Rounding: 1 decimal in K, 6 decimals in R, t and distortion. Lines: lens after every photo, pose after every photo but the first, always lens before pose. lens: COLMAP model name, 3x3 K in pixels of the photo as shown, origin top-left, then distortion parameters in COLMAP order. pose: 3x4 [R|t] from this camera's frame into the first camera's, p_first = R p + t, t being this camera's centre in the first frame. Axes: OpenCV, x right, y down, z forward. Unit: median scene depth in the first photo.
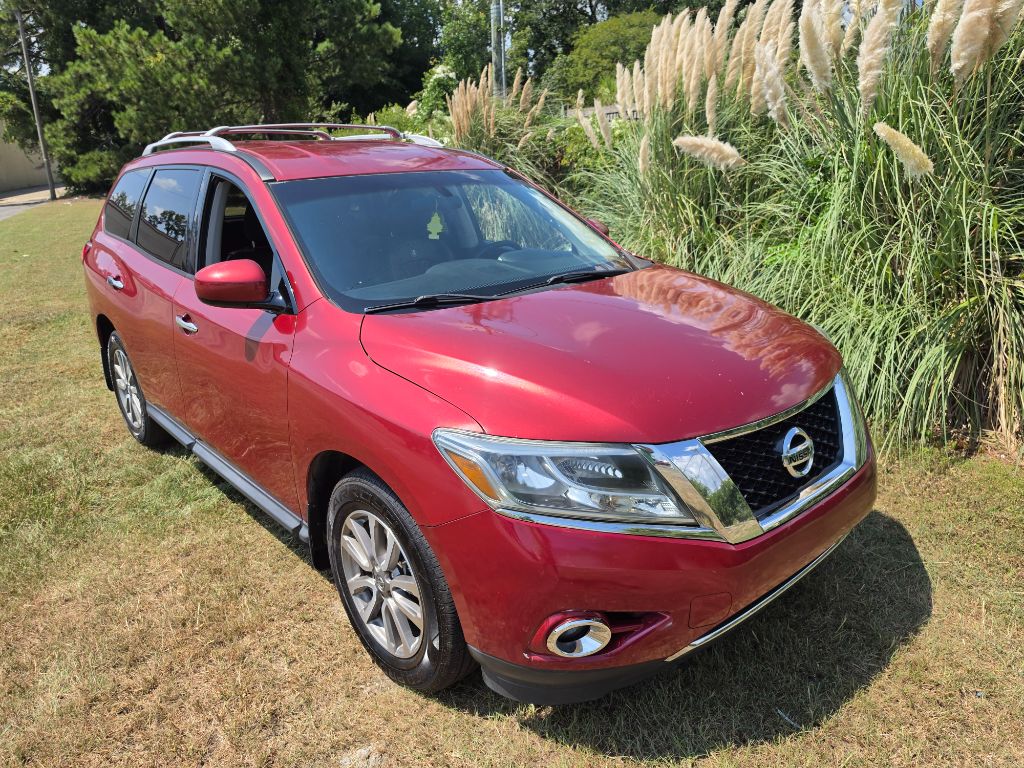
lens RADIAL K [[713.8, 0, 501.6], [0, 713.8, 391.0], [0, 0, 1]] dist [0.027303, -0.034573]
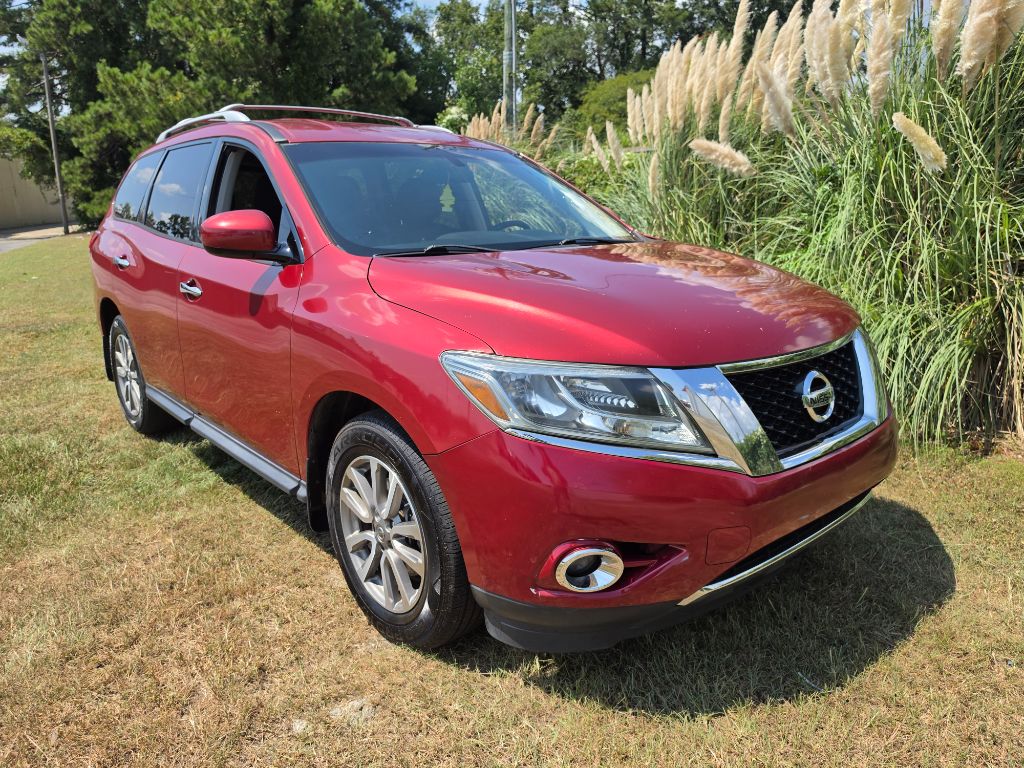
lens RADIAL K [[713.8, 0, 508.1], [0, 713.8, 391.2], [0, 0, 1]] dist [0.027303, -0.034573]
pose [[0.999704, 0.024045, 0.003629, -0.005533], [-0.023750, 0.997503, -0.066507, 0.110593], [-0.005220, 0.066401, 0.997779, 0.028575]]
